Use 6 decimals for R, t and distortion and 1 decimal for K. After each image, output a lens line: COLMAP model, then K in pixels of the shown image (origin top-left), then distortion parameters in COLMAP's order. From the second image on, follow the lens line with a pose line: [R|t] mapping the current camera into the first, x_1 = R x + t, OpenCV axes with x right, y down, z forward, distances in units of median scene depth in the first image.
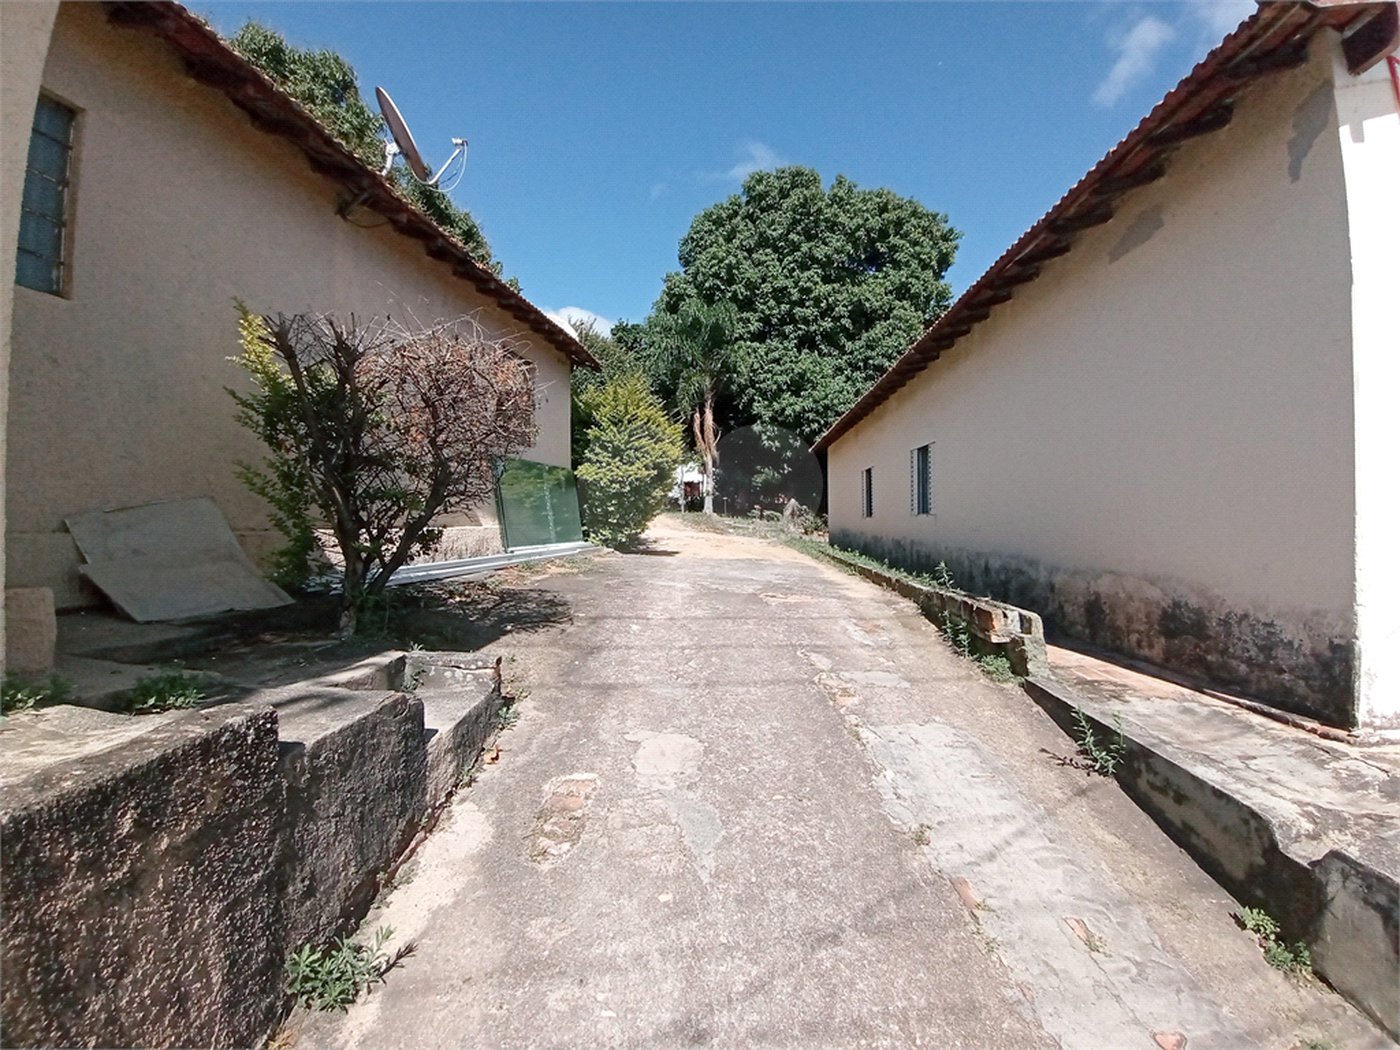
lens RADIAL K [[620.0, 0, 700.0], [0, 620.0, 525.0], [0, 0, 1]] dist [0.000020, -0.010986]
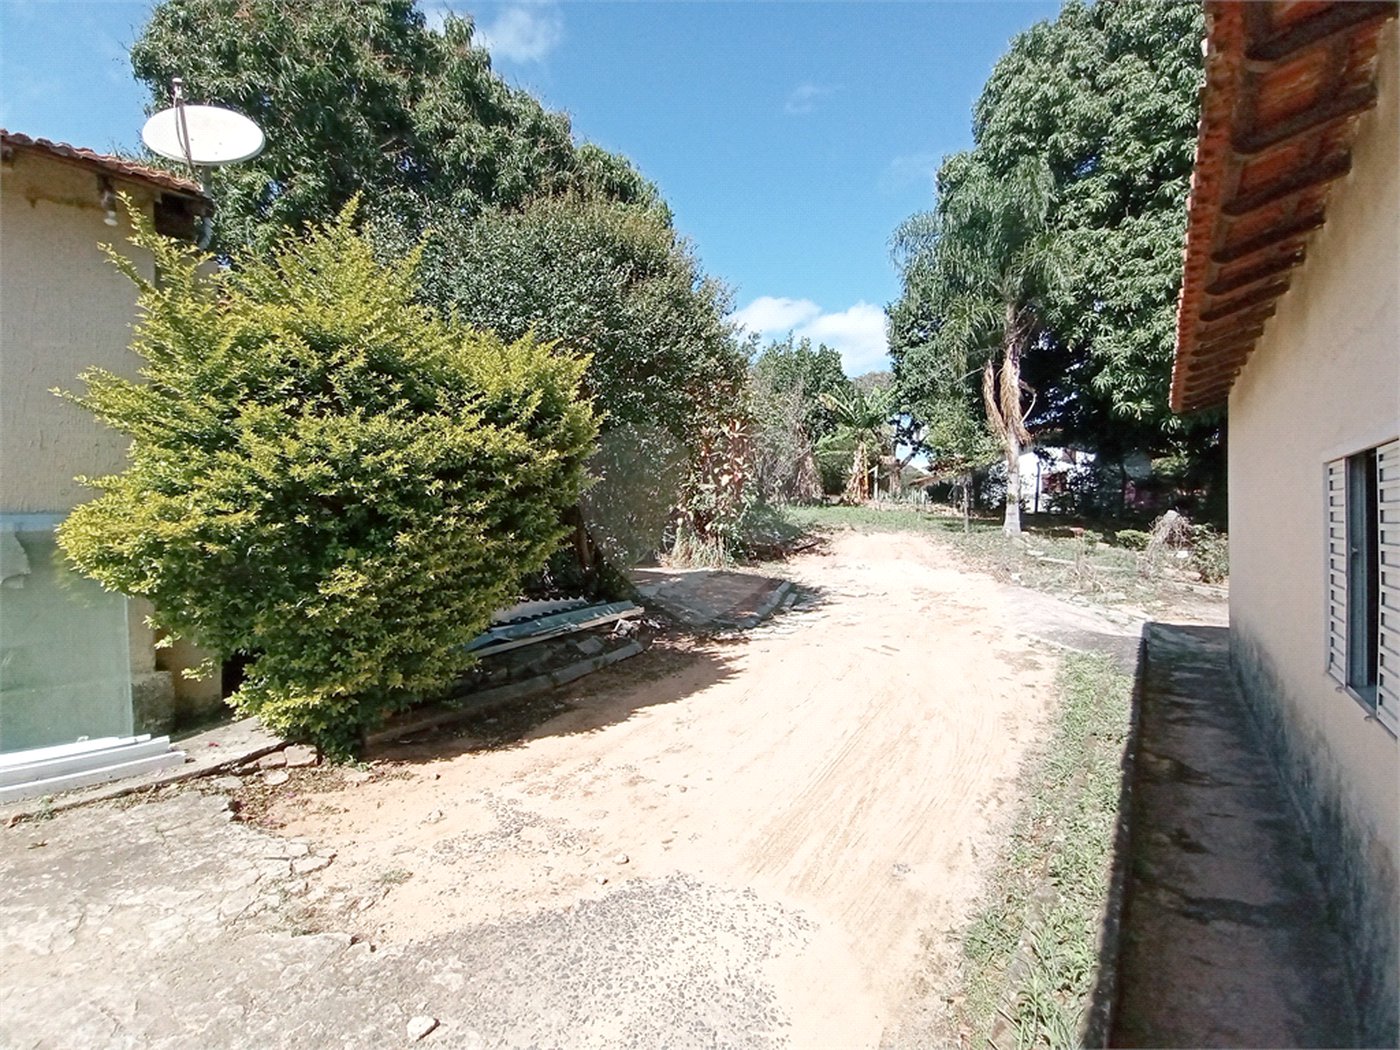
lens RADIAL K [[620.0, 0, 700.0], [0, 620.0, 525.0], [0, 0, 1]] dist [0.000020, -0.010986]
pose [[0.835386, 0.014278, -0.549478, 0.098819], [-0.015394, 0.999878, 0.002578, -0.023752], [0.549448, 0.006305, 0.835504, 0.345592]]
